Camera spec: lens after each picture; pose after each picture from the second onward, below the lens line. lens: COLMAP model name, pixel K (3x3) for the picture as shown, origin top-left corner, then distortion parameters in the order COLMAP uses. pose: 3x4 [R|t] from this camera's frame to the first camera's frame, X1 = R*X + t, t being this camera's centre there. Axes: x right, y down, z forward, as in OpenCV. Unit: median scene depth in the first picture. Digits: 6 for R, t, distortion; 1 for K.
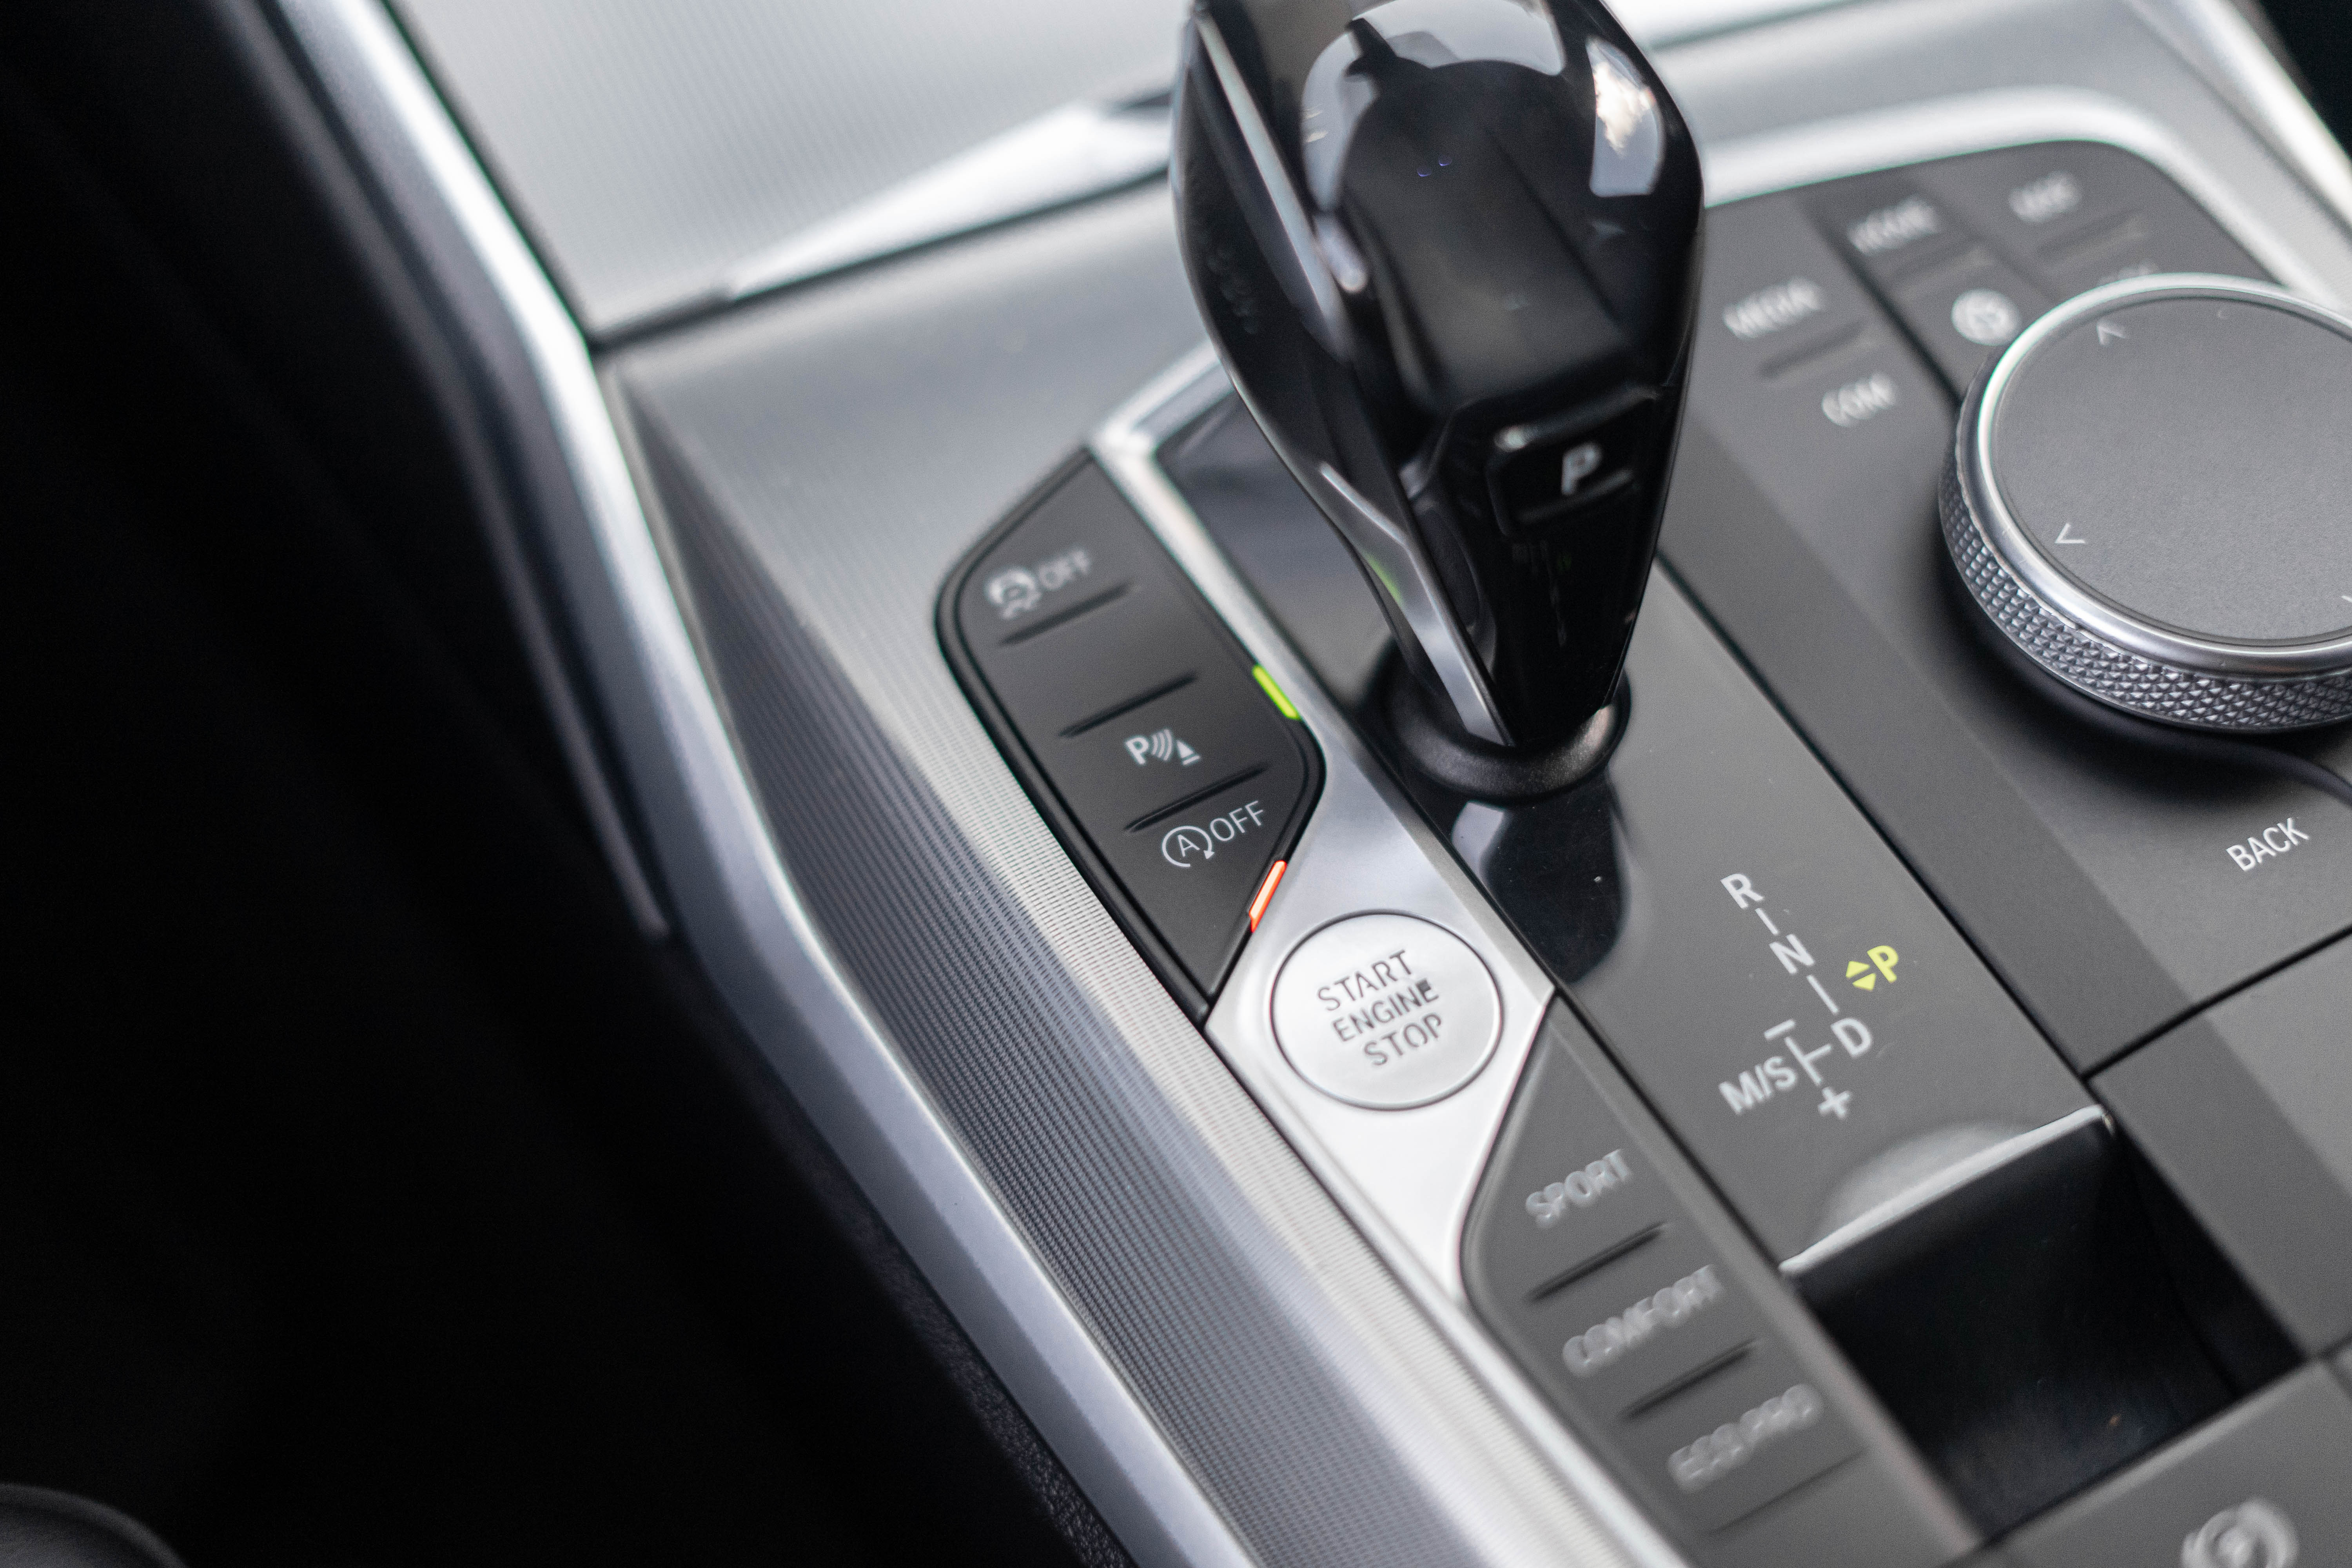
lens RADIAL K [[3661.5, 0, 1279.8], [0, 3661.5, 833.8], [0, 0, 1]] dist [-0.059859, 0.000000]
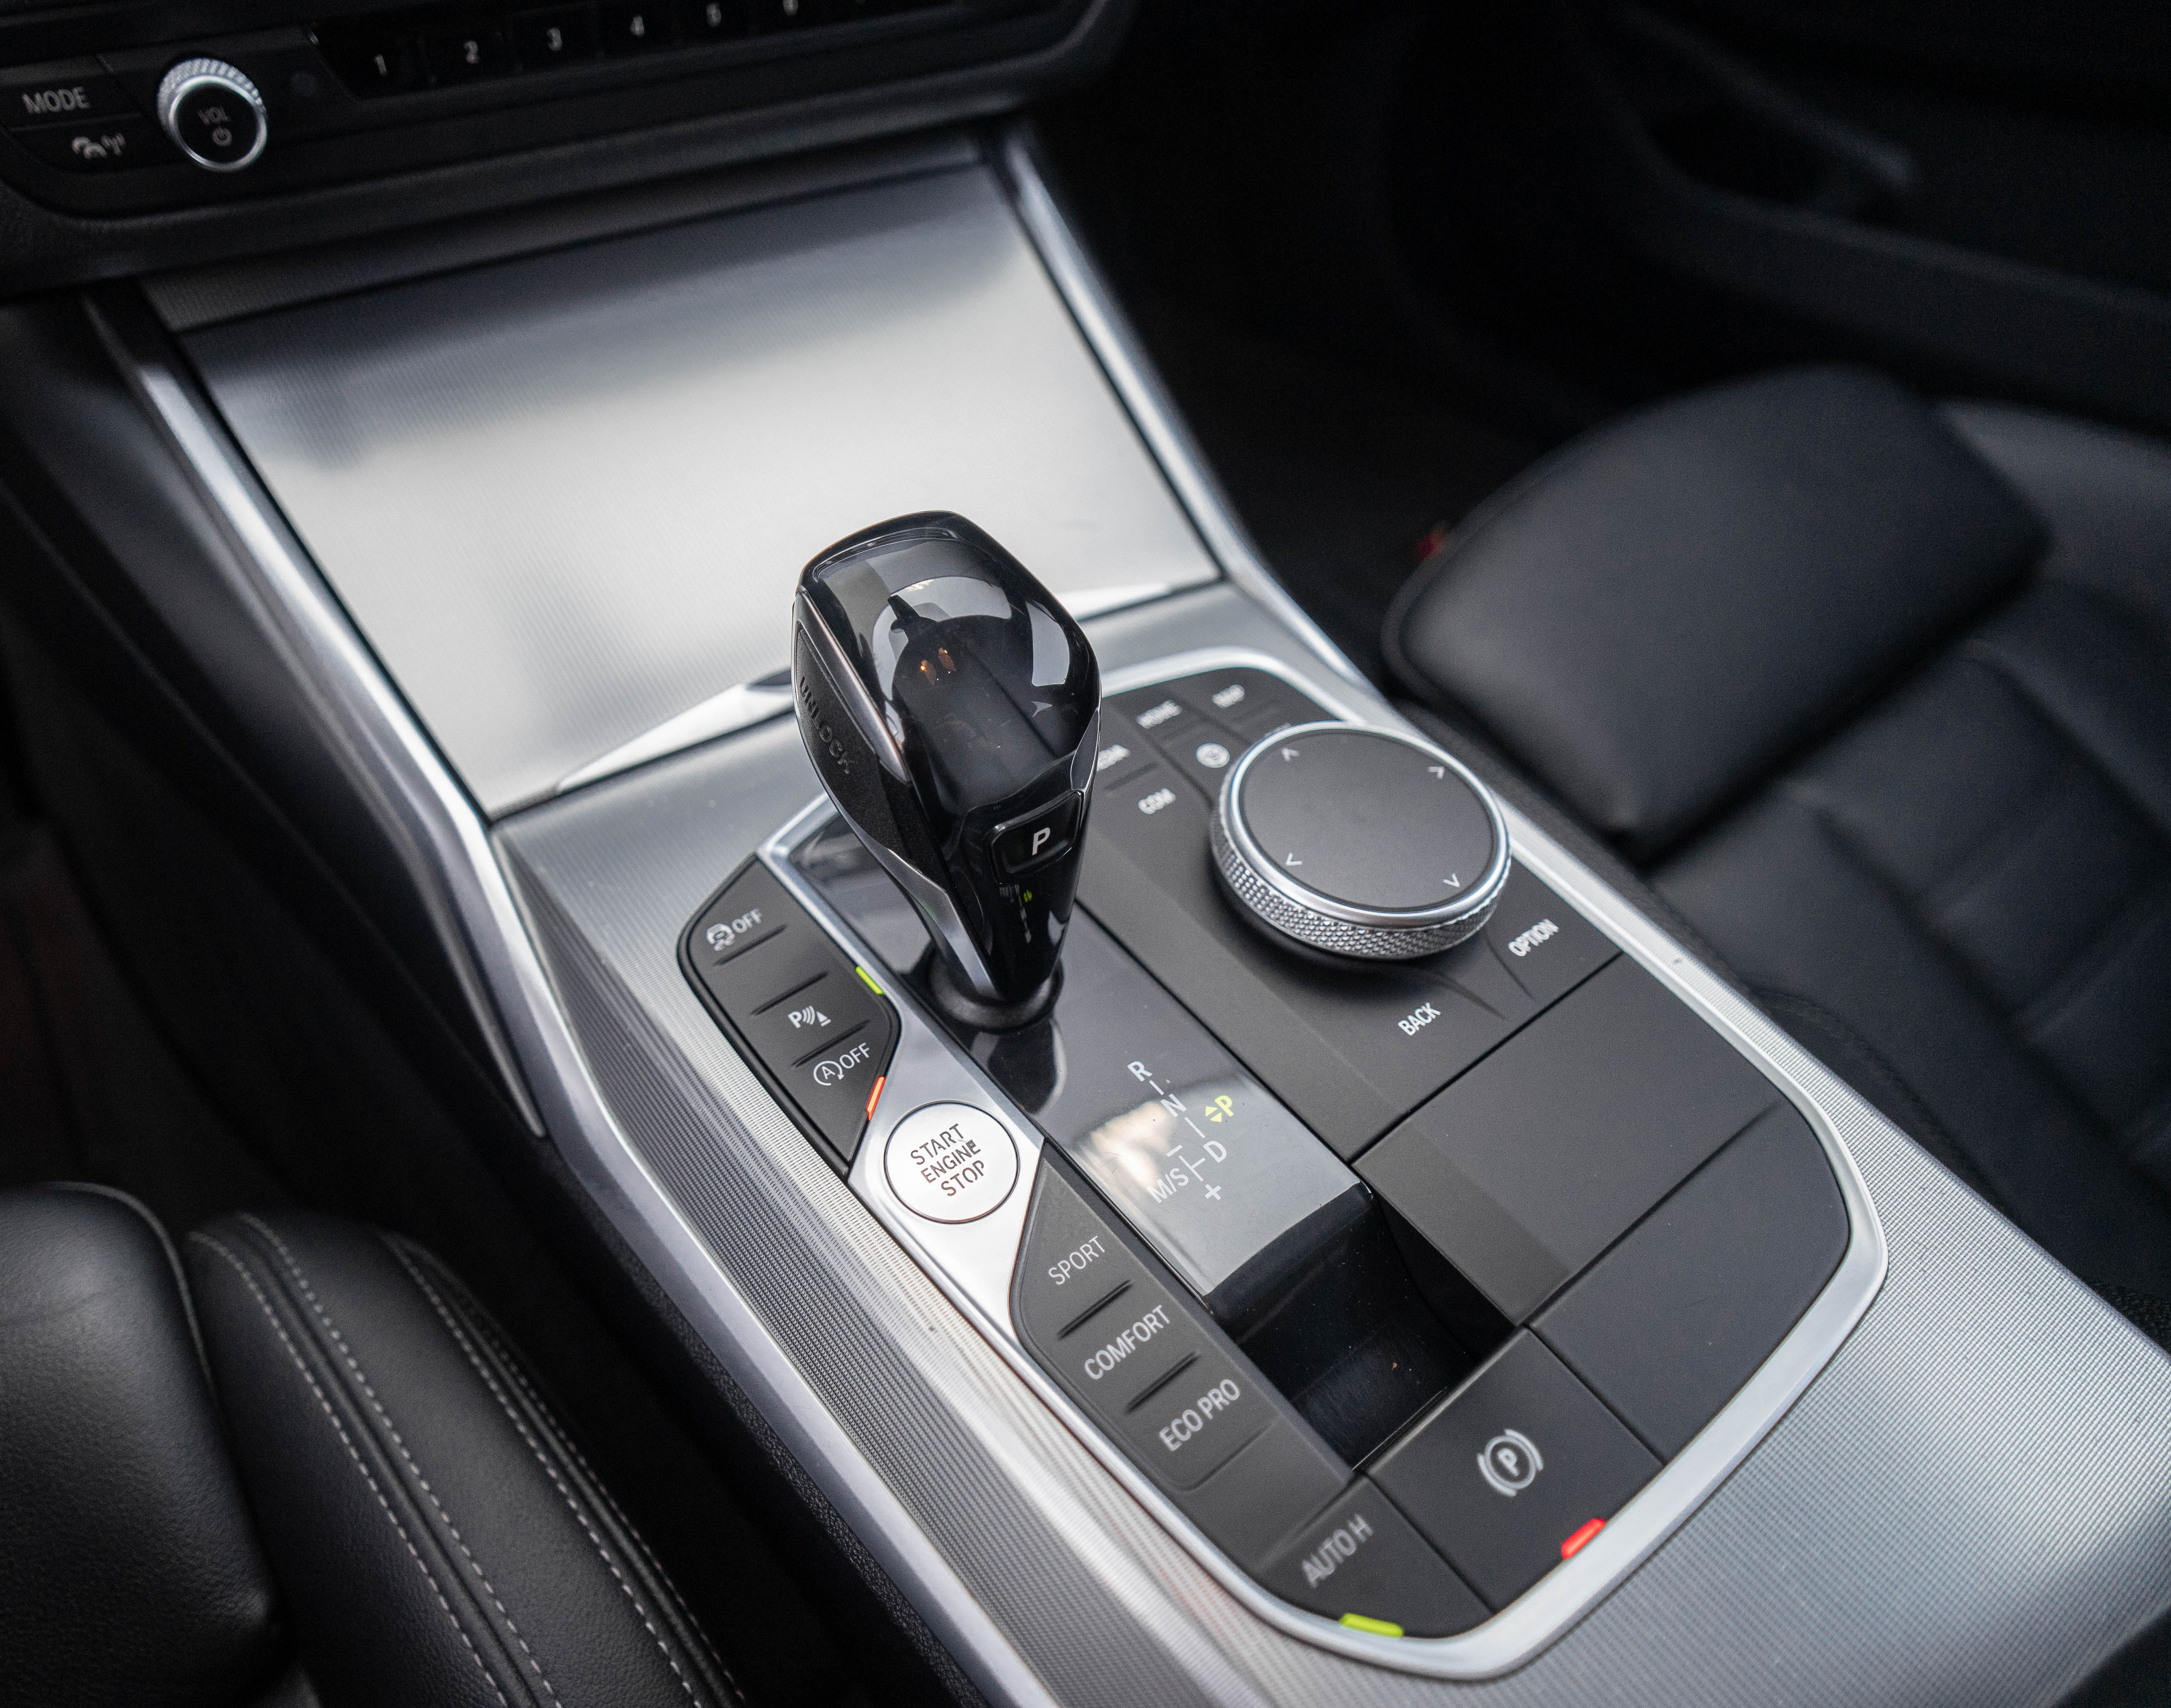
lens RADIAL K [[1352.1, 0, 915.7], [0, 1352.1, 830.3], [0, 0, 1]] dist [-0.049301, 0.012635]
pose [[0.994735, -0.073619, 0.071287, -0.020898], [0.082353, 0.988278, -0.128551, -0.025003], [-0.060987, 0.133745, 0.989137, 0.339578]]
